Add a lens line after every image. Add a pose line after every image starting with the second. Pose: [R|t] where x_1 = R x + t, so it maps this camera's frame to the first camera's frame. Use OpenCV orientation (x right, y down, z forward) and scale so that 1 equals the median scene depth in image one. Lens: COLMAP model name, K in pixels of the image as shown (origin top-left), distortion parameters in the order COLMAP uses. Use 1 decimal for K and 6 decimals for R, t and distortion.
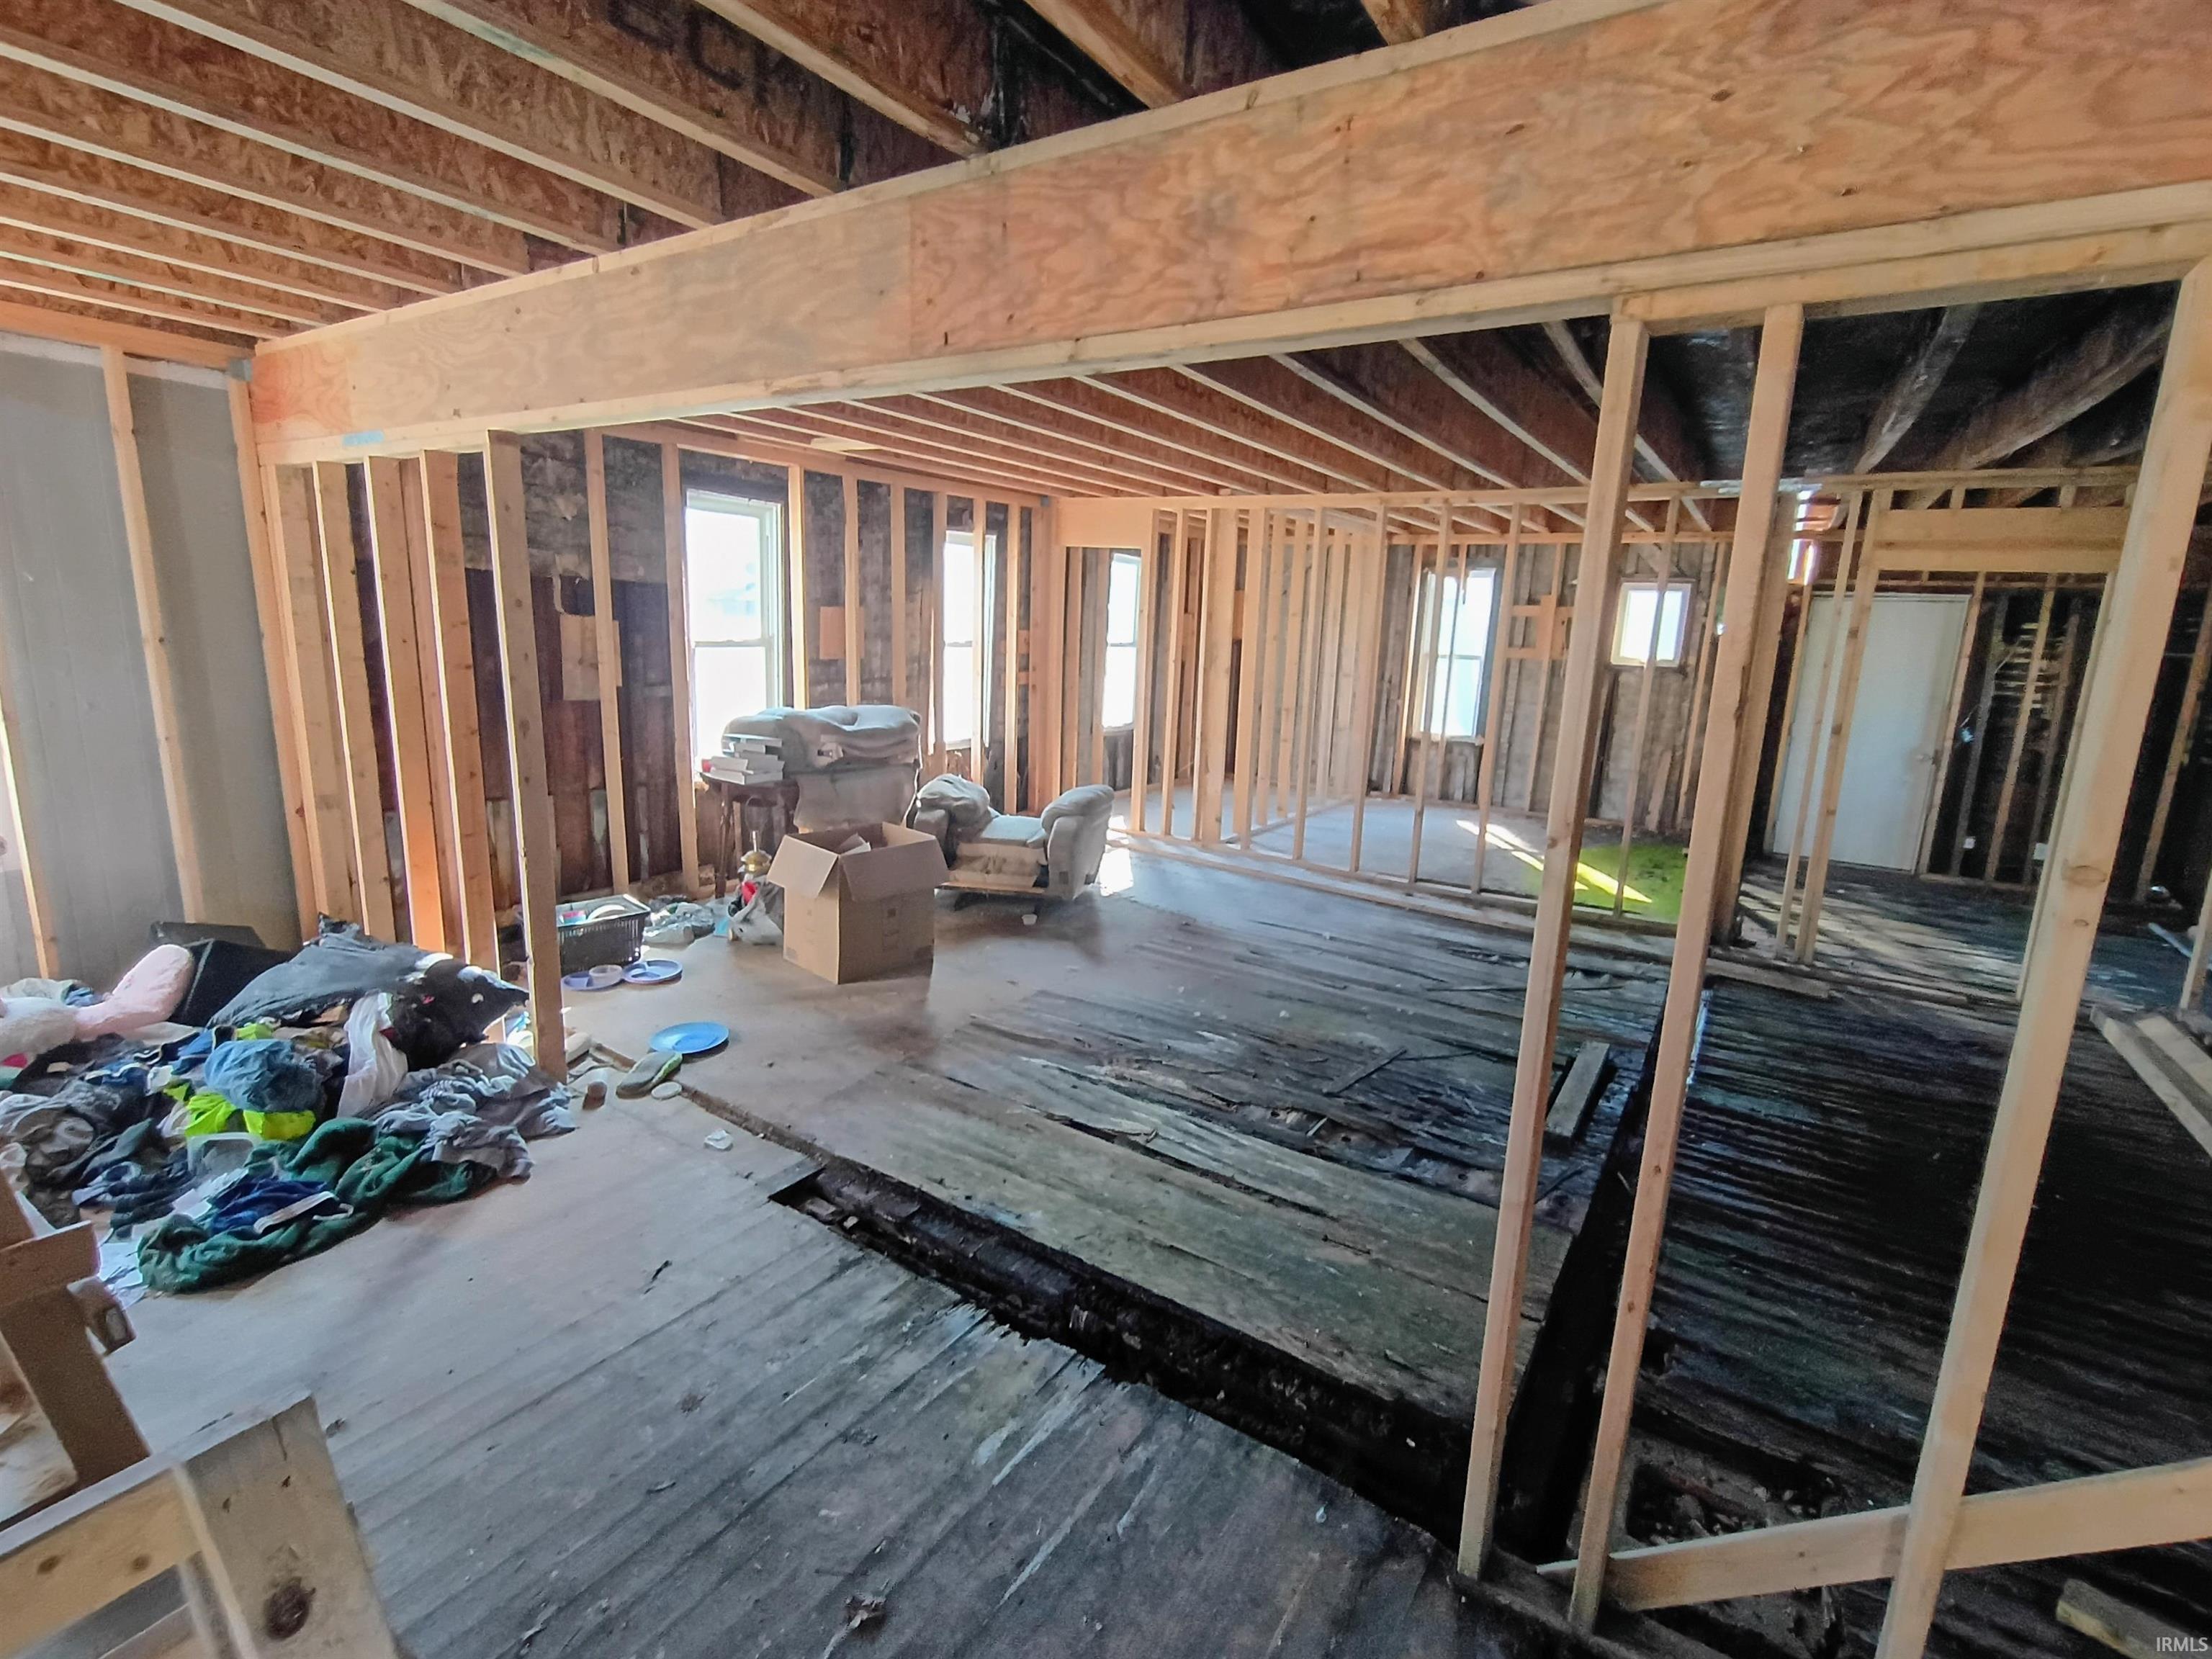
lens RADIAL K [[1016.8, 0, 1117.9], [0, 1016.8, 831.1], [0, 0, 1]] dist [-0.002117, 0.001363]
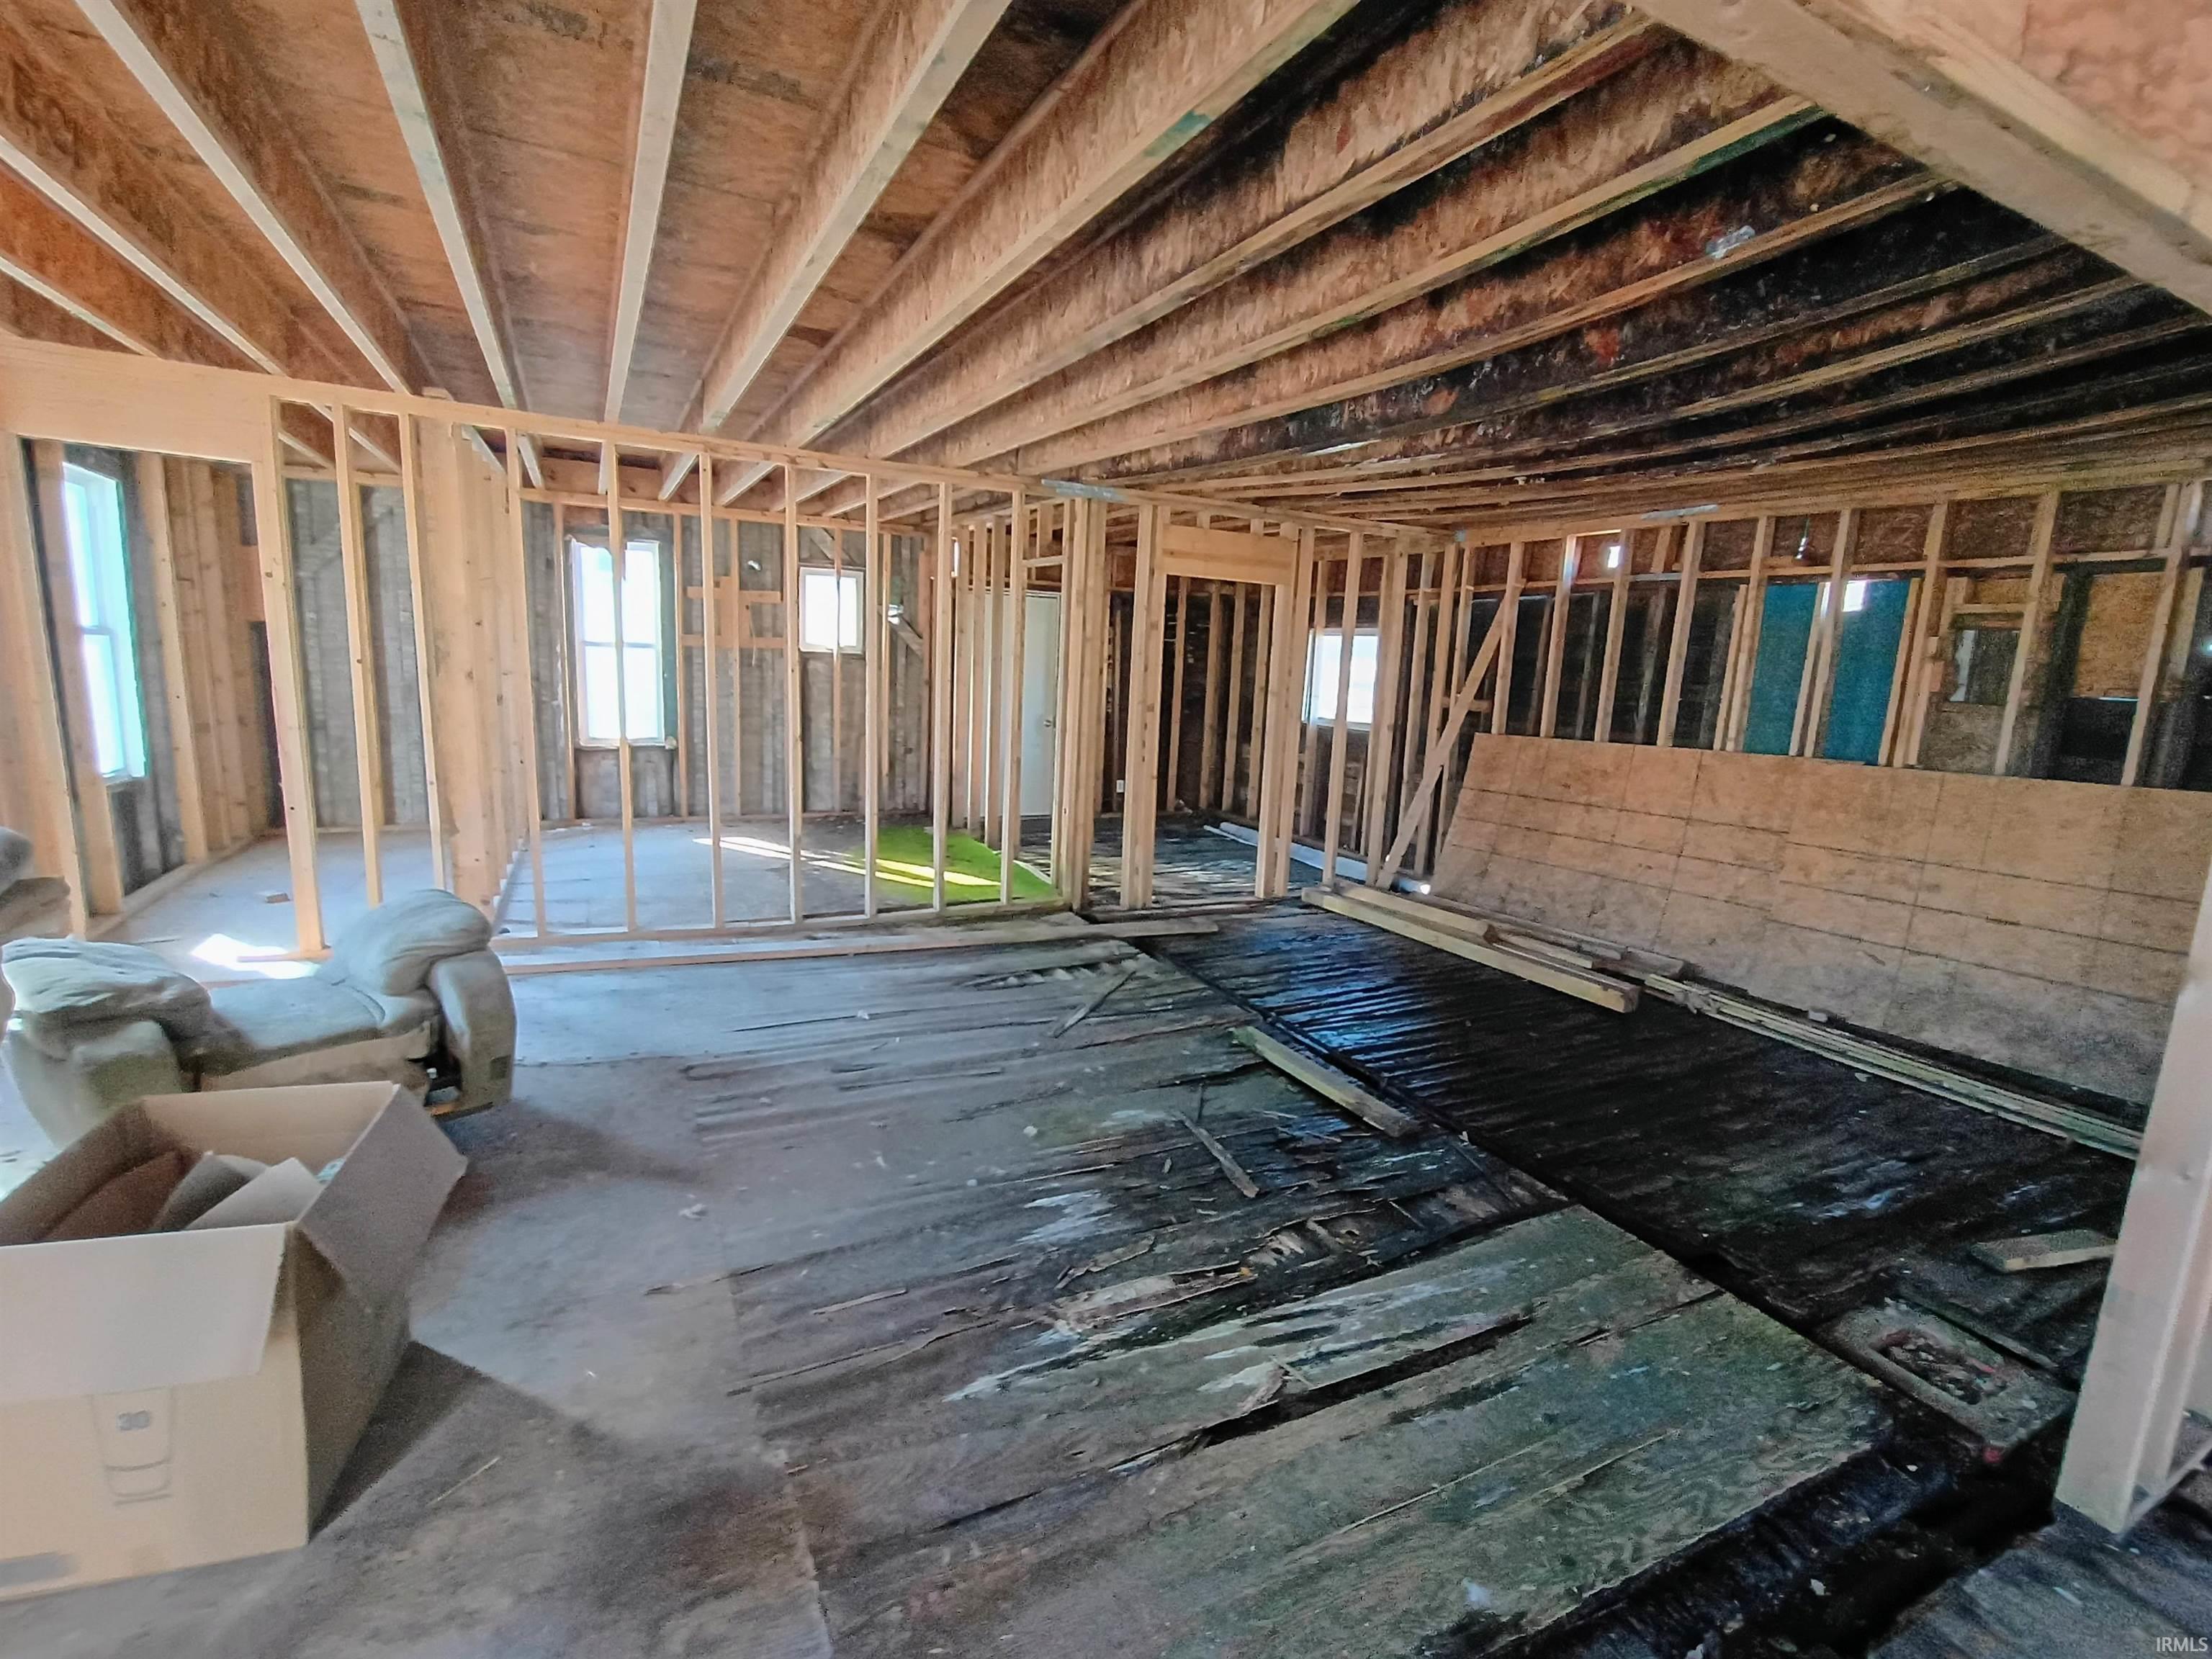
lens RADIAL K [[1013.1, 0, 1103.6], [0, 1013.1, 822.1], [0, 0, 1]] dist [-0.012444, 0.005115]
pose [[0.509770, -0.159244, 0.845444, -0.314251], [0.149272, 0.984186, 0.095372, -0.084135], [-0.847262, 0.077583, 0.525479, 0.416765]]
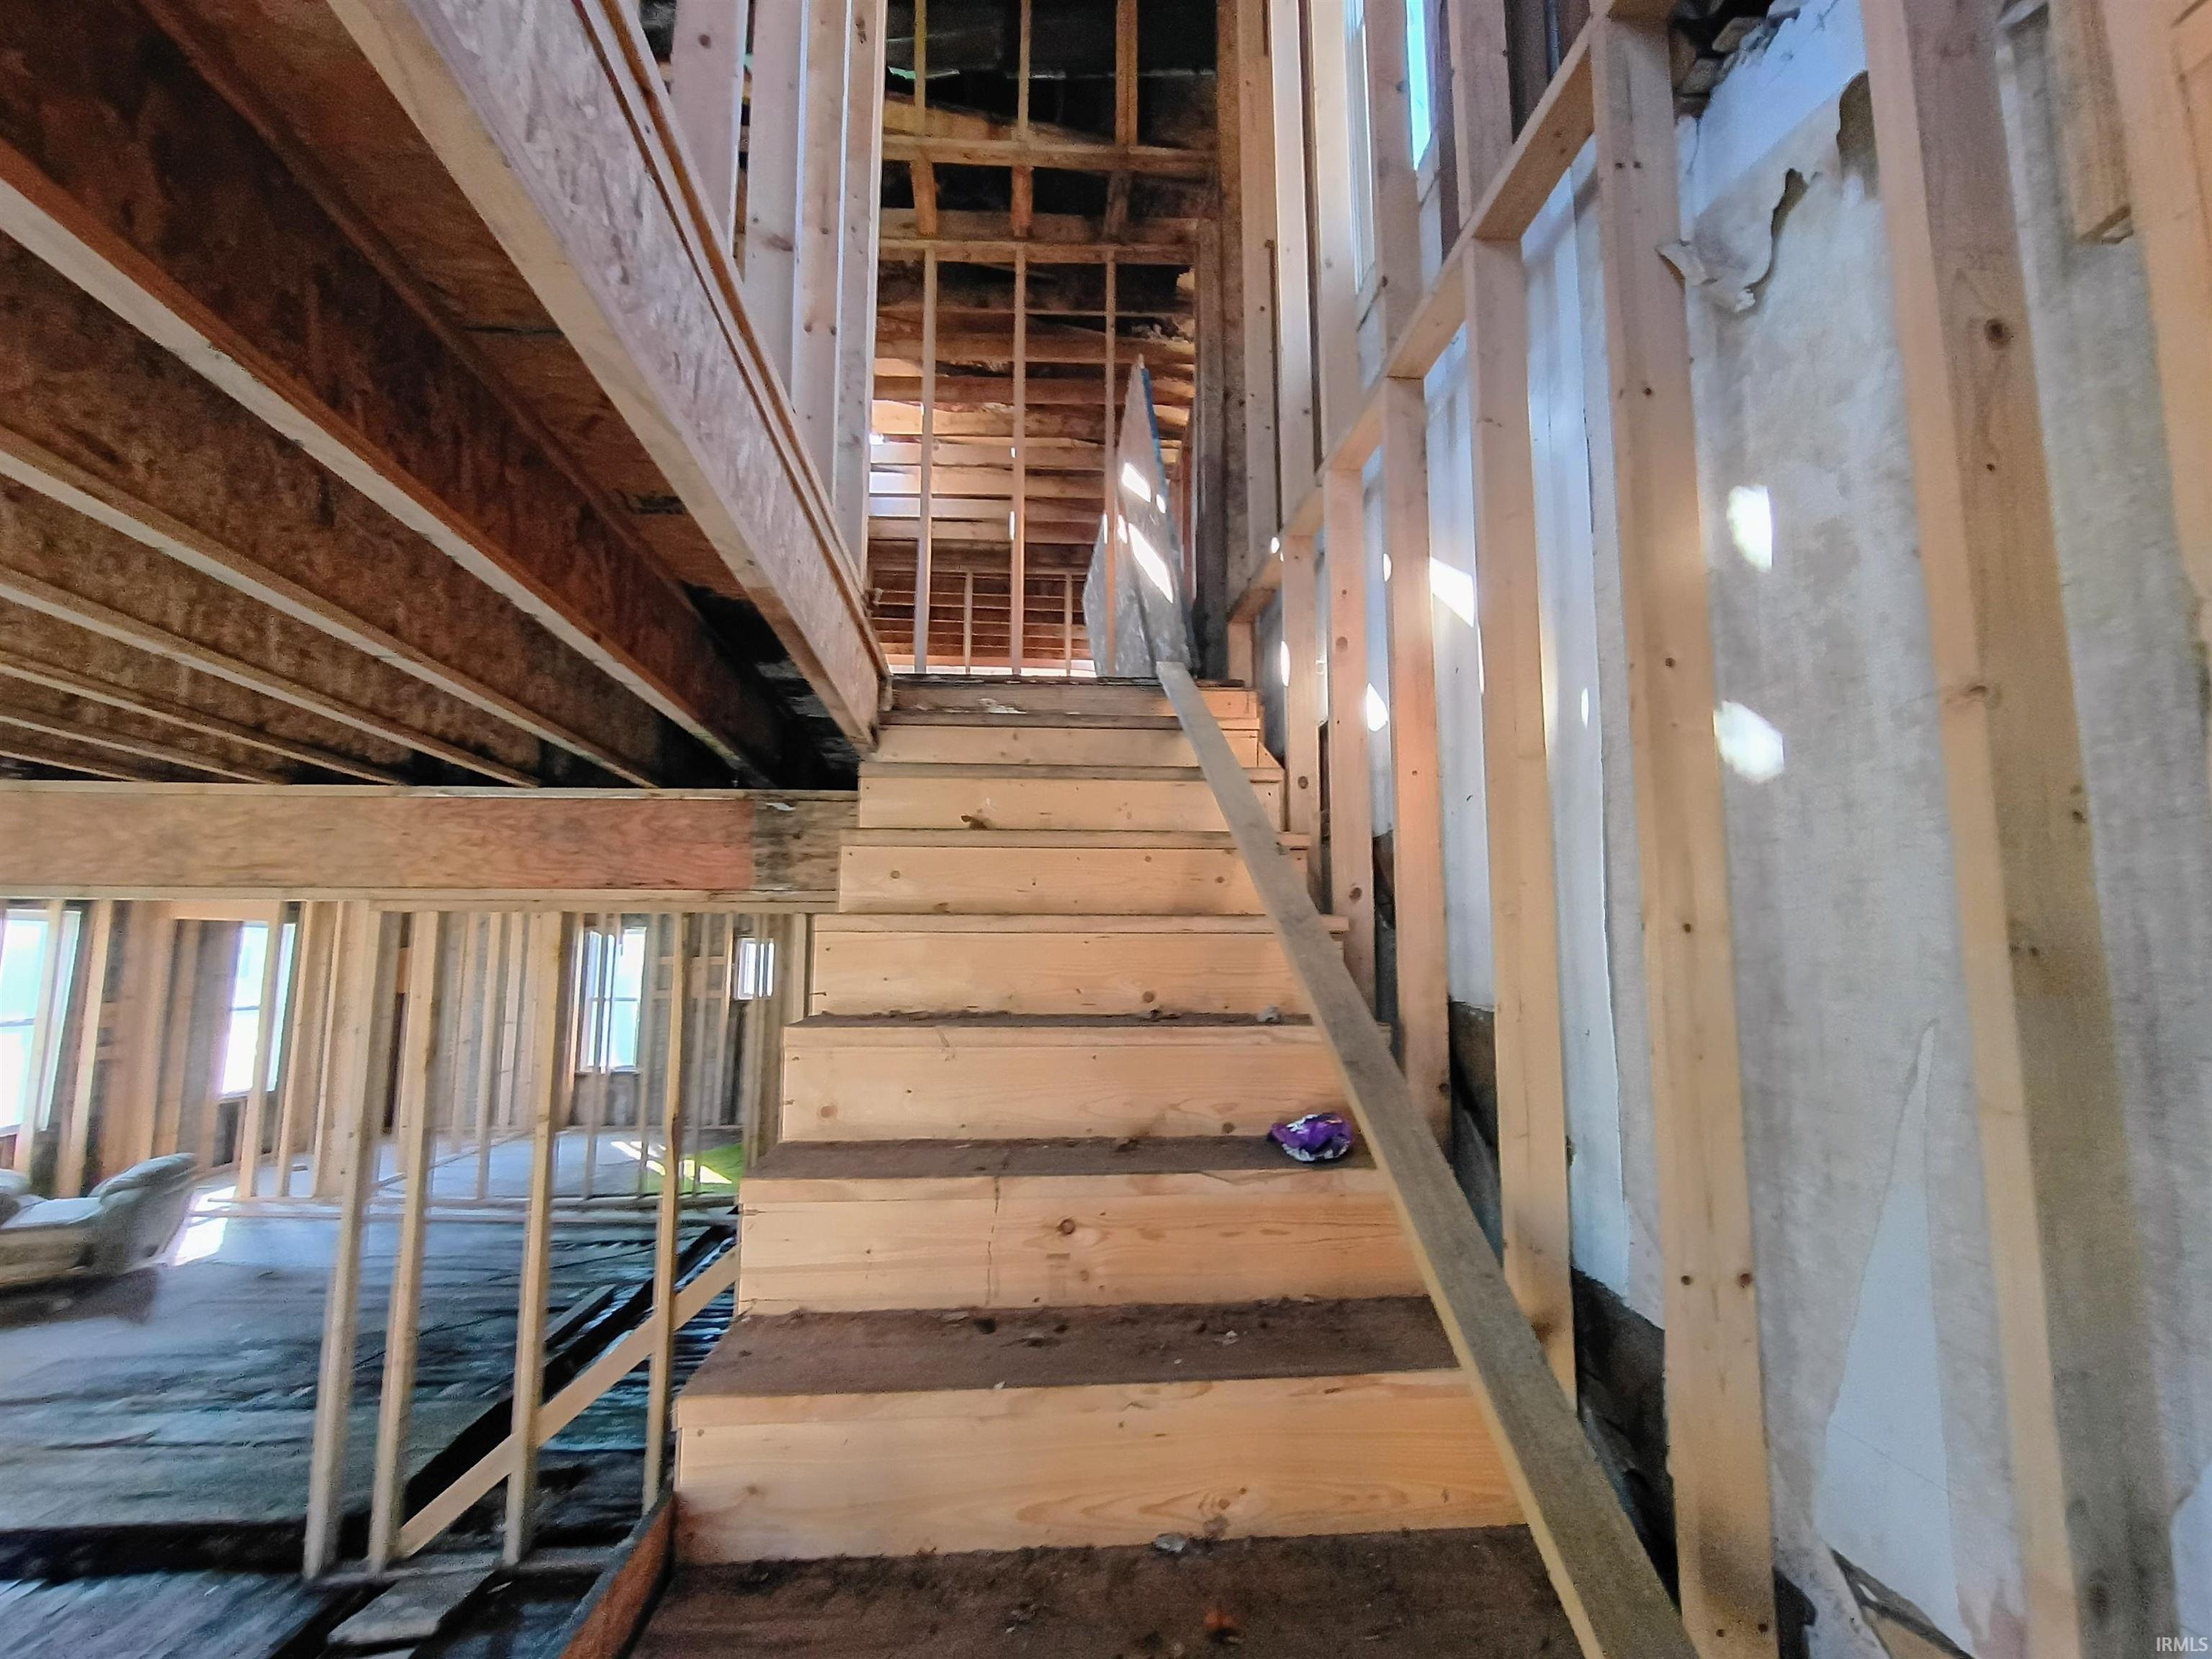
lens RADIAL K [[1013.1, 0, 1103.6], [0, 1013.1, 822.1], [0, 0, 1]] dist [-0.012444, 0.005115]
pose [[0.794859, 0.044065, 0.605192, 0.104314], [0.149614, 0.952335, -0.265844, 0.050784], [-0.588060, 0.301854, 0.750379, -0.478268]]
